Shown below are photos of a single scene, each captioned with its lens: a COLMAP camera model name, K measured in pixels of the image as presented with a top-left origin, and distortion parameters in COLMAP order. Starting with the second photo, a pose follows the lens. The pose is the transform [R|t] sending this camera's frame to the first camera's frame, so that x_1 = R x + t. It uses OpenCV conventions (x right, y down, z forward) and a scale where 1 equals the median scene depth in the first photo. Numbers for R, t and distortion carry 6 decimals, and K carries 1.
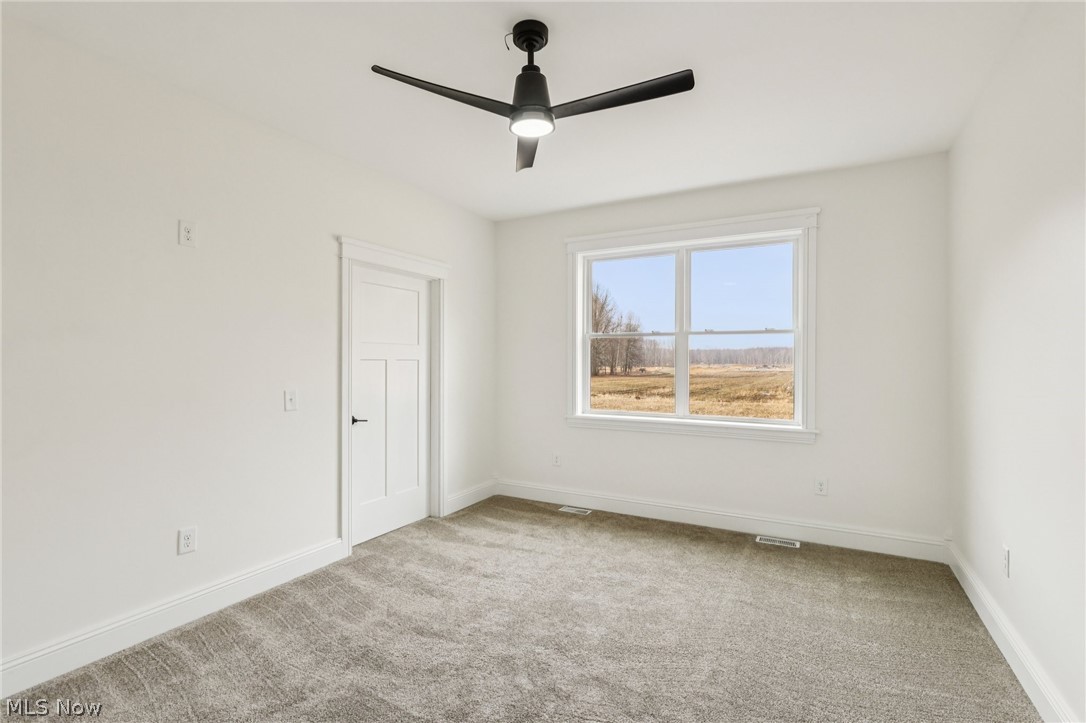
lens RADIAL K [[504.3, 0, 545.7], [0, 504.3, 359.1], [0, 0, 1]] dist [-0.000916, 0.000993]
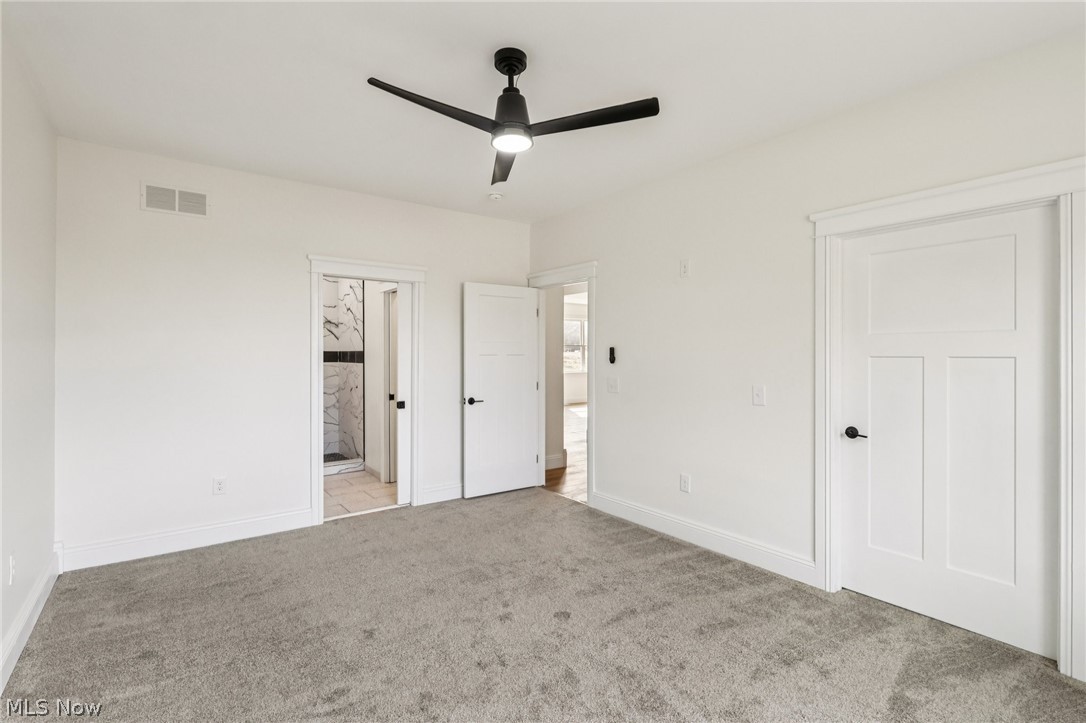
lens RADIAL K [[504.3, 0, 543.9], [0, 504.3, 354.3], [0, 0, 1]] dist [-0.000916, 0.000993]
pose [[-0.415193, -0.000451, -0.909733, 0.619681], [0.005647, 0.999979, -0.003072, -0.003547], [0.909716, -0.006413, -0.415182, 1.006605]]
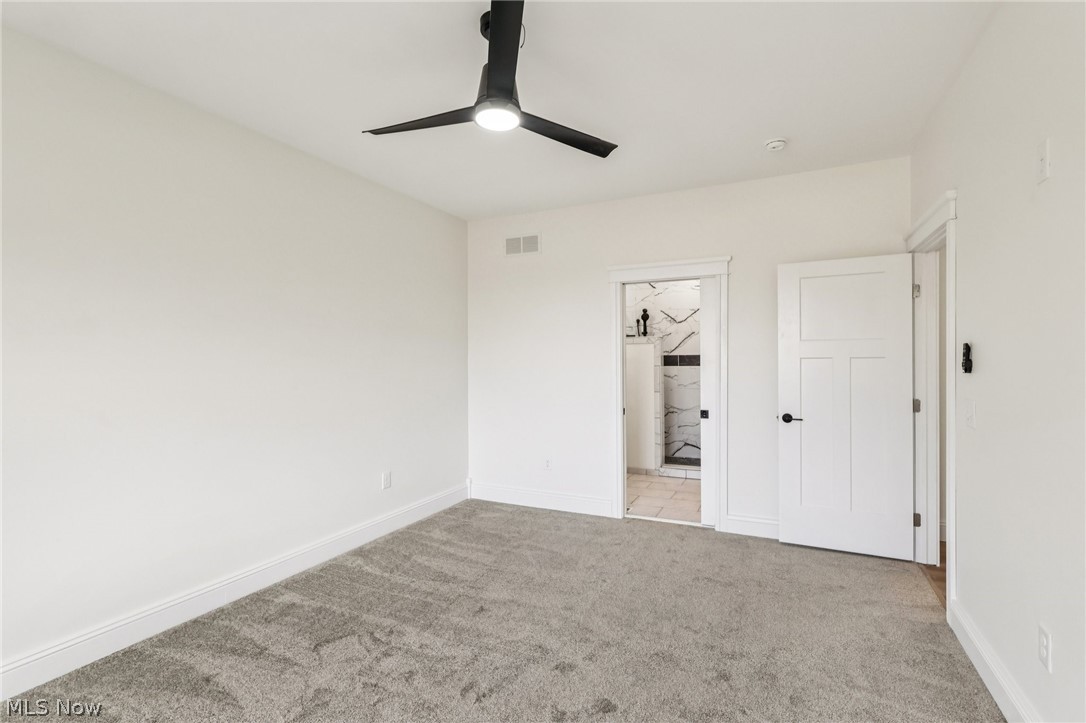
lens RADIAL K [[504.3, 0, 549.4], [0, 504.3, 362.7], [0, 0, 1]] dist [-0.000916, 0.000993]
pose [[-0.998254, 0.007277, -0.058616, -0.039913], [0.007224, 0.999973, 0.001120, -0.002307], [0.058623, 0.000694, -0.998280, 1.303562]]
